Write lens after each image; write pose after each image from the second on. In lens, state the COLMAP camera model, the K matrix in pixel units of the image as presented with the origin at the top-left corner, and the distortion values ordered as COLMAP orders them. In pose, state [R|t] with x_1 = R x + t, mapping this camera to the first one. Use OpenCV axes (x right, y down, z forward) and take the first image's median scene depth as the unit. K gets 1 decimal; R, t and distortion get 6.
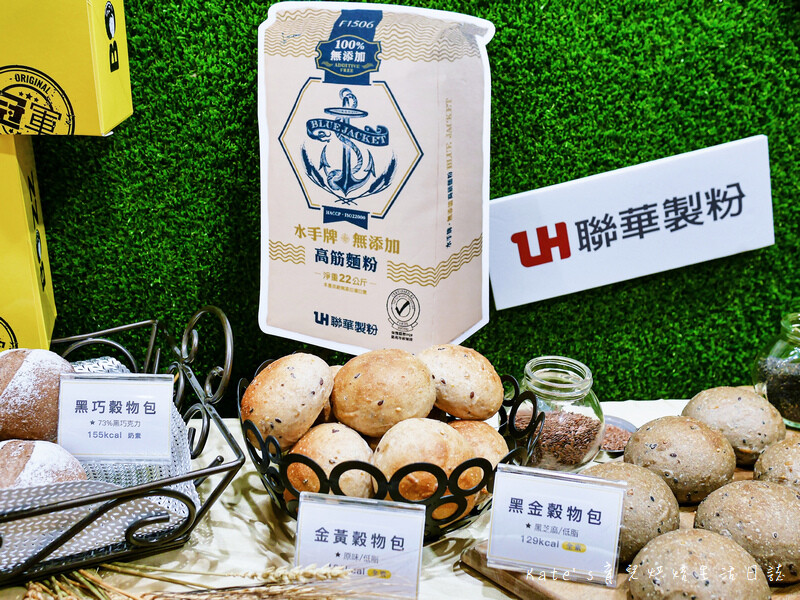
lens RADIAL K [[926.0, 0, 400.9], [0, 926.0, 300.3], [0, 0, 1]] dist [-0.008756, 0.000000]
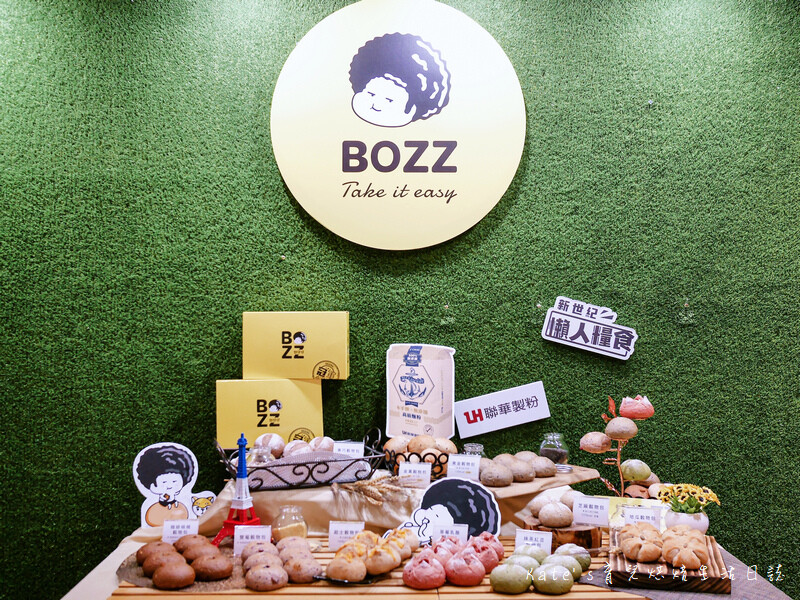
lens RADIAL K [[926.0, 0, 405.3], [0, 926.0, 296.4], [0, 0, 1]] dist [-0.008756, 0.000000]
pose [[0.997857, -0.019013, -0.062602, 0.137851], [-0.004165, 0.936445, -0.350790, 0.732533], [0.065293, 0.350299, 0.934359, -2.317848]]
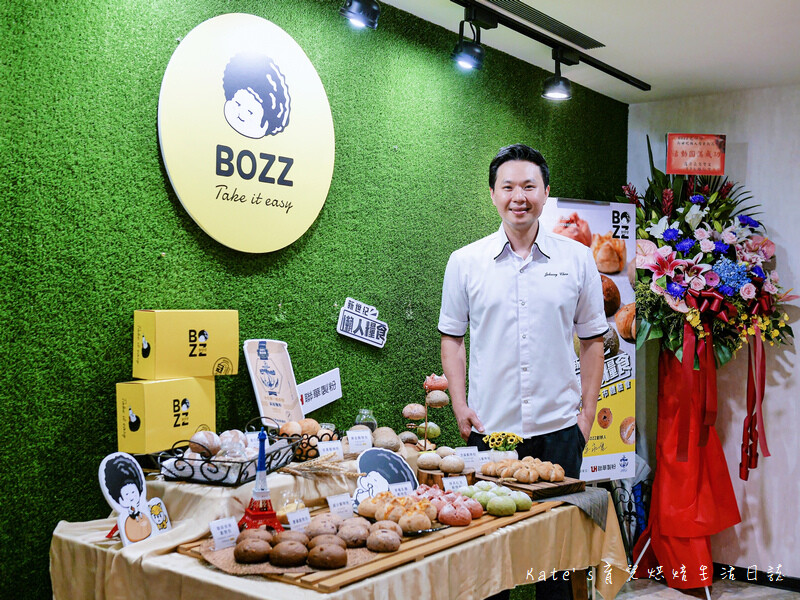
lens RADIAL K [[926.0, 0, 401.4], [0, 926.0, 304.7], [0, 0, 1]] dist [-0.008756, 0.000000]
pose [[0.660973, -0.011628, 0.750319, -2.520596], [0.254781, 0.943962, -0.209814, 0.489526], [-0.705833, 0.329848, 0.626897, -1.840671]]
